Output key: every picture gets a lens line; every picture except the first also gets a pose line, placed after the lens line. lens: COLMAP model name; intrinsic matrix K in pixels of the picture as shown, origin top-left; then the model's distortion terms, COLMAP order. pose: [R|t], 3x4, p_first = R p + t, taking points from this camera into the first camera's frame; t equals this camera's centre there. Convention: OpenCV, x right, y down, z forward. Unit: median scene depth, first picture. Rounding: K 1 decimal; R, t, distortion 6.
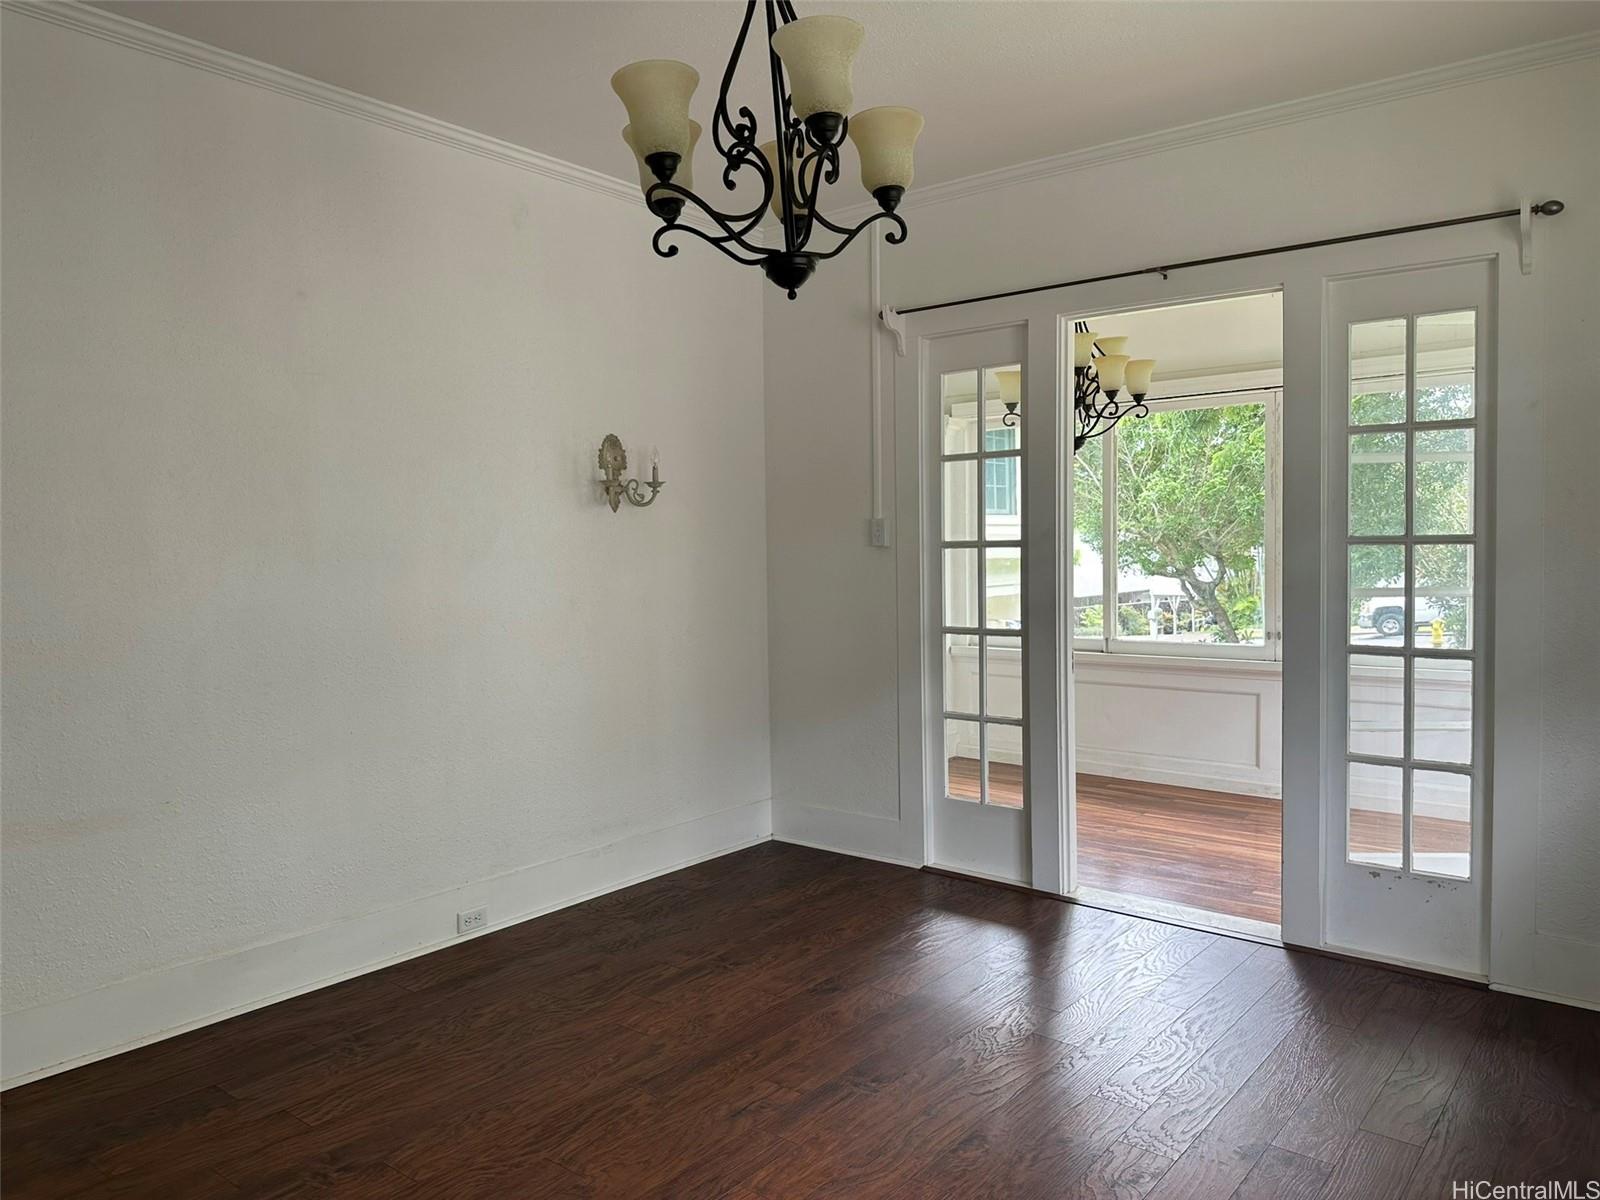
lens RADIAL K [[1162.4, 0, 813.6], [0, 1162.4, 608.5], [0, 0, 1]] dist [0.067370, -0.050312]
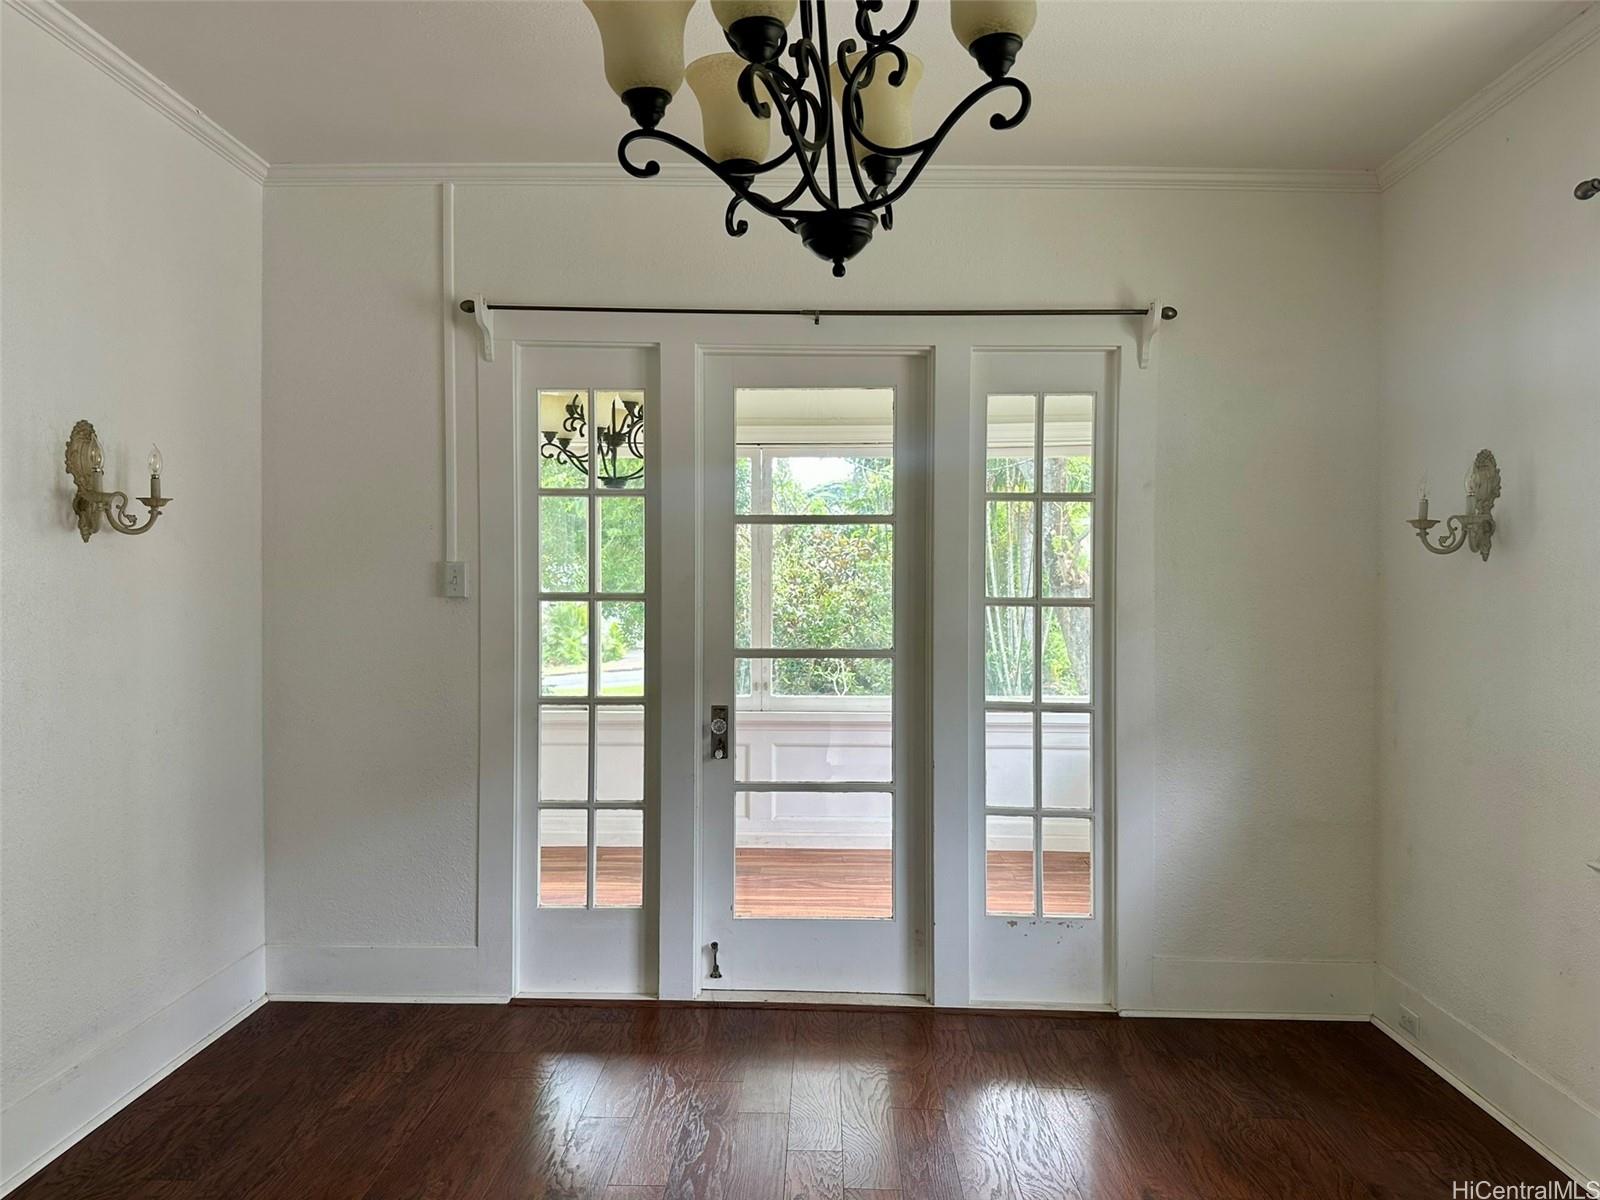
lens RADIAL K [[1162.4, 0, 805.3], [0, 1162.4, 597.5], [0, 0, 1]] dist [0.067370, -0.050312]
pose [[0.792483, 0.009547, 0.609820, -0.252695], [0.014933, 0.999274, -0.035050, -0.023153], [-0.609712, 0.036883, 0.791765, 0.243602]]
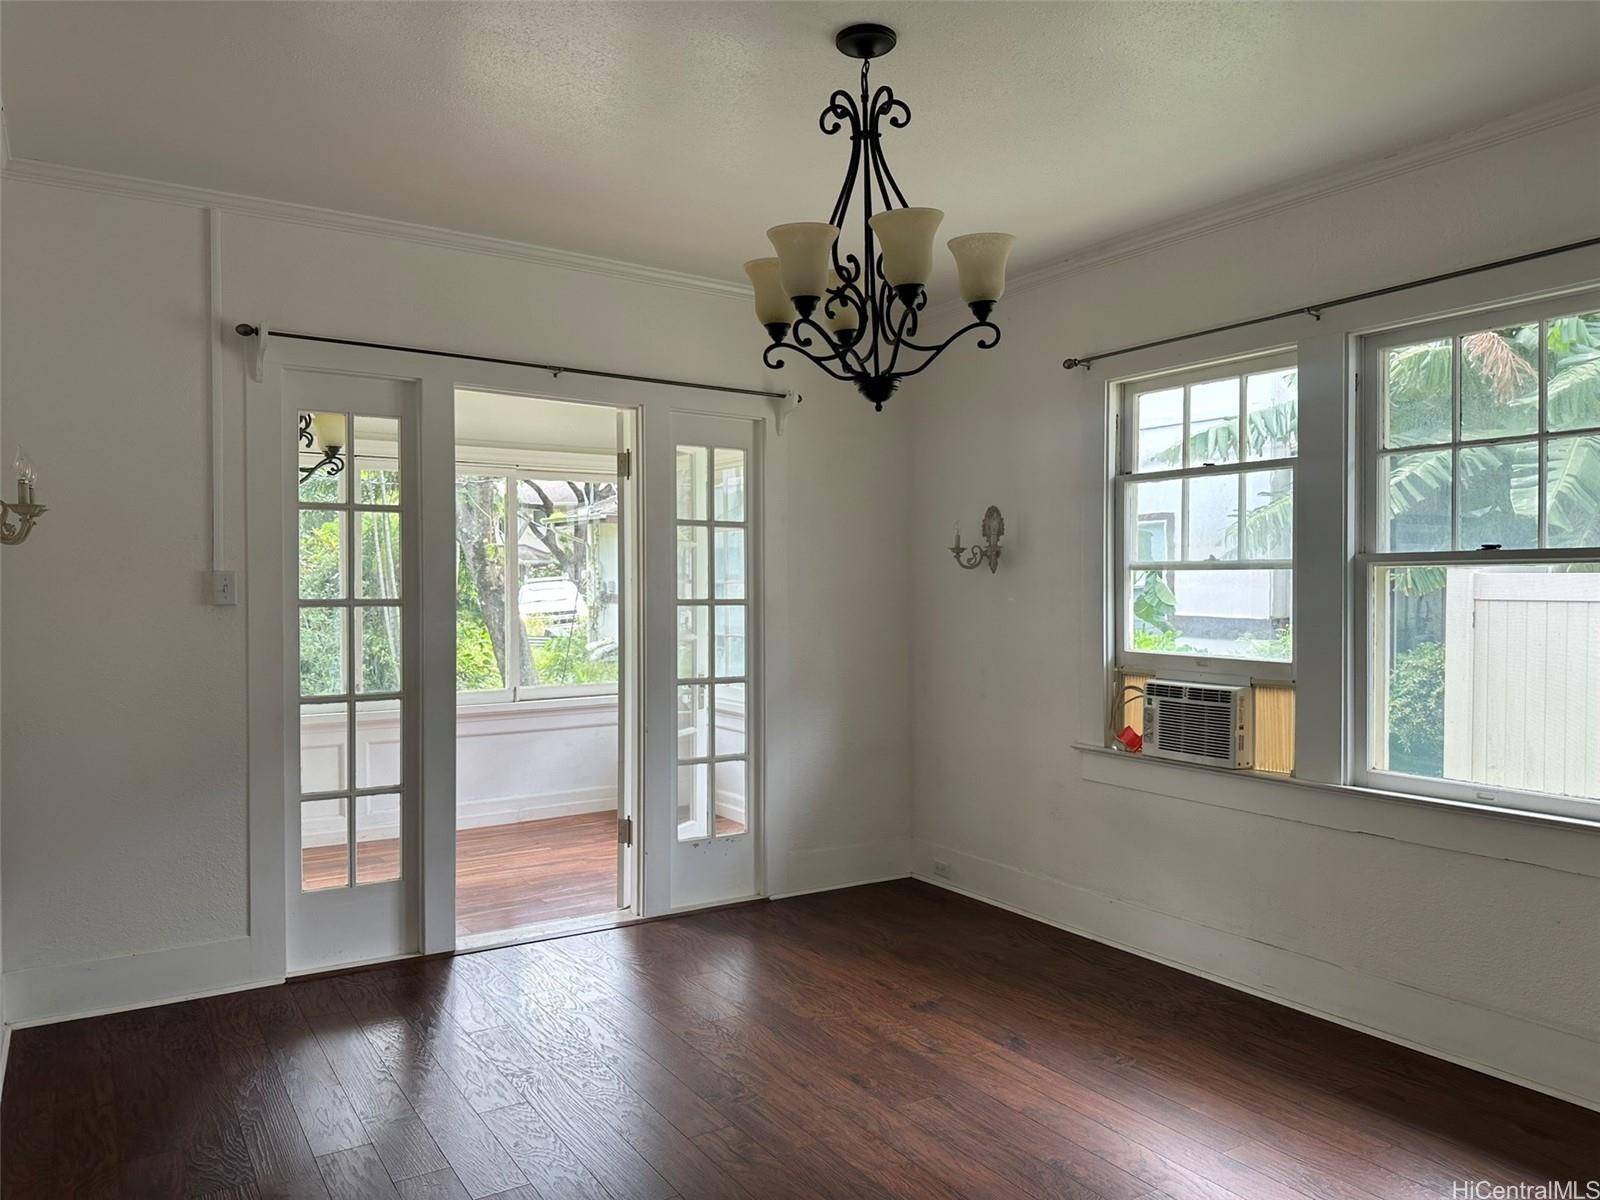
lens RADIAL K [[1162.4, 0, 794.5], [0, 1162.4, 598.1], [0, 0, 1]] dist [0.067370, -0.050312]
pose [[0.308079, 0.004435, 0.951351, -0.651091], [0.044676, 0.998818, -0.019123, -0.025984], [-0.950311, 0.048394, 0.307516, 0.386274]]
